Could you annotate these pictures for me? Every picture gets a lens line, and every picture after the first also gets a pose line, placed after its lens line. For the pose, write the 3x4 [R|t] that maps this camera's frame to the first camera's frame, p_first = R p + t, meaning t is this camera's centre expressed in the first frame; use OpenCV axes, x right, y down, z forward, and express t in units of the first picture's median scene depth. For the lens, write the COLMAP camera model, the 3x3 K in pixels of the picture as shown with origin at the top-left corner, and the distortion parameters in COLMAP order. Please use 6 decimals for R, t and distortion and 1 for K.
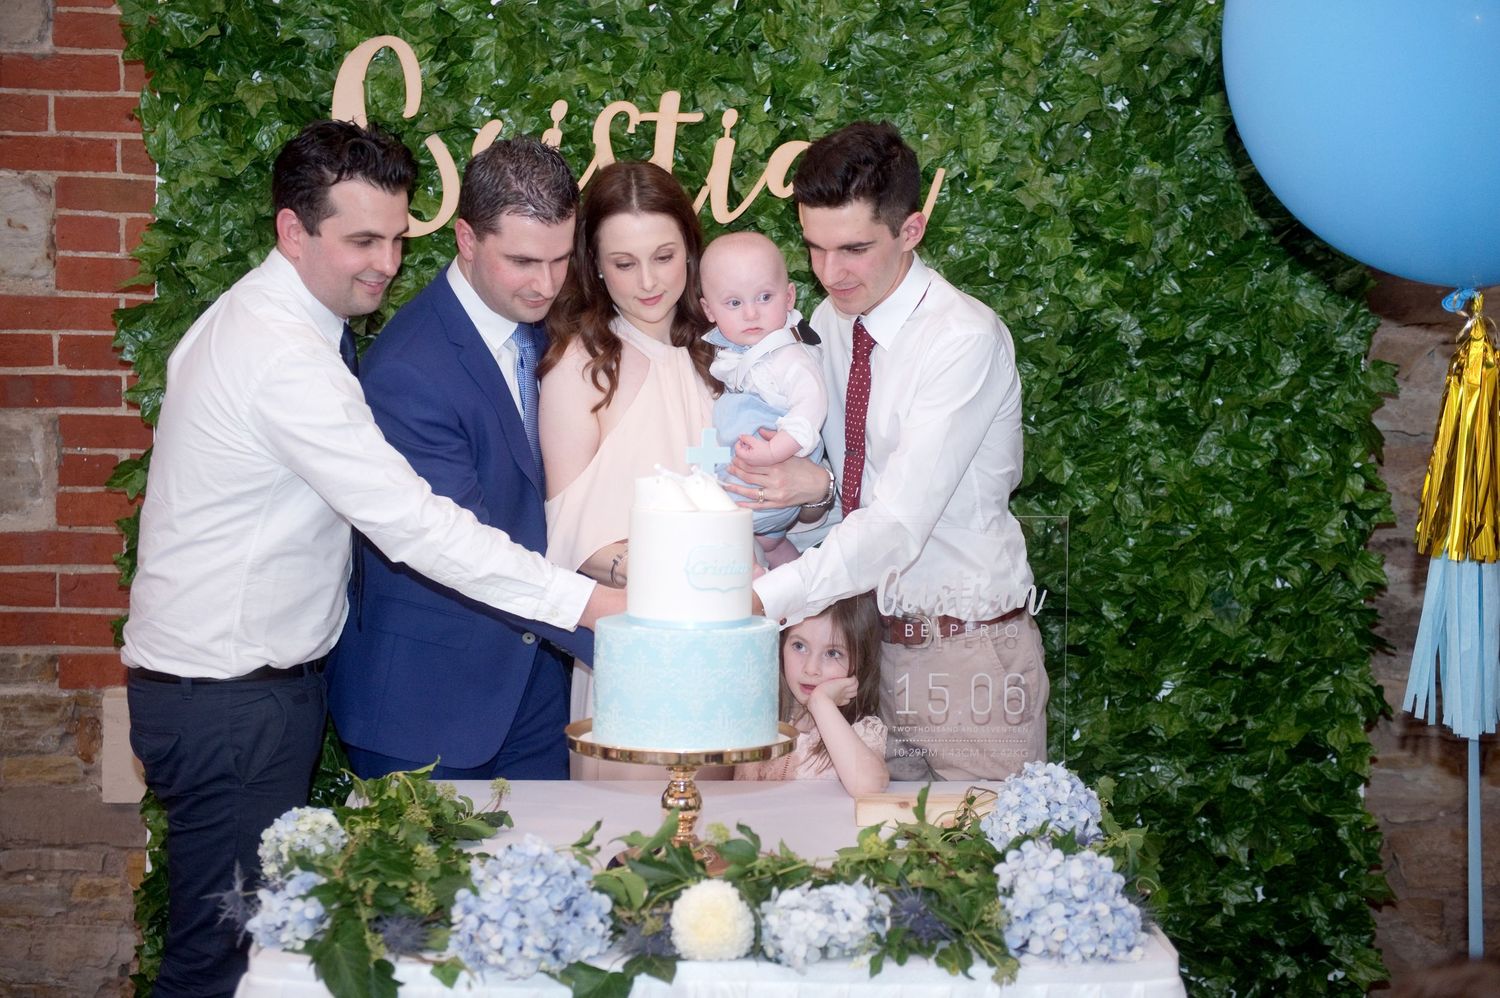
lens RADIAL K [[2062.4, 0, 770.1], [0, 2062.4, 462.2], [0, 0, 1]] dist [0.120805, 0.000000]
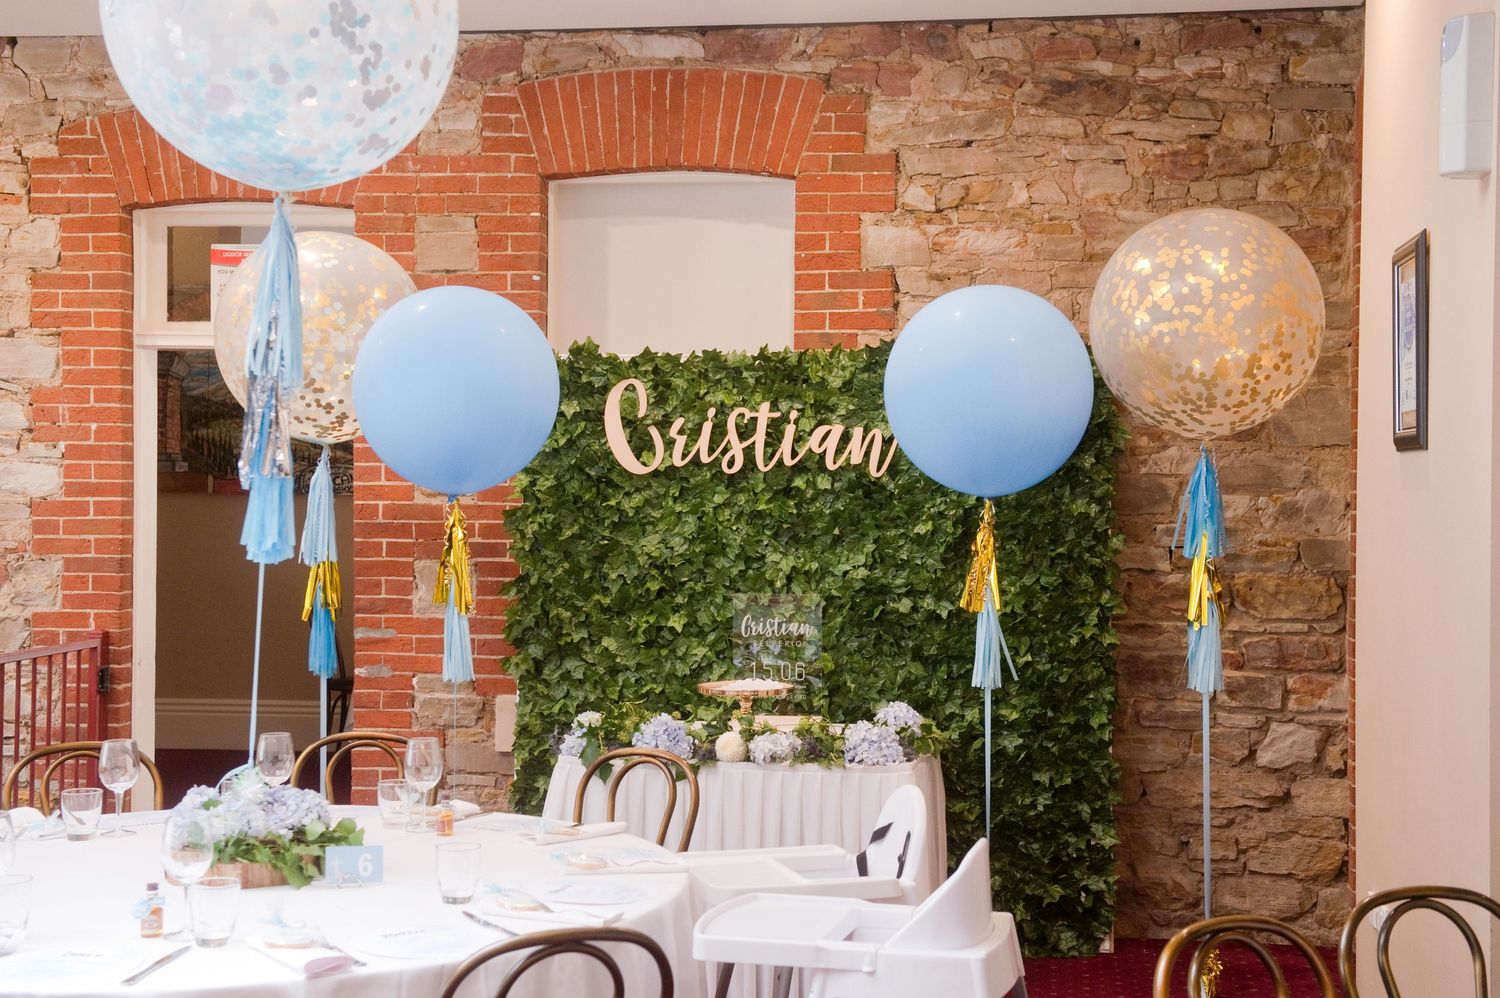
lens RADIAL K [[2150.3, 0, 749.4], [0, 2150.3, 499.1], [0, 0, 1]] dist [0.012757, 0.000000]
pose [[0.985288, -0.006964, -0.170762, 0.299914], [-0.005204, 0.997484, -0.070706, 0.067430], [0.170824, 0.070554, 0.982772, -1.090132]]
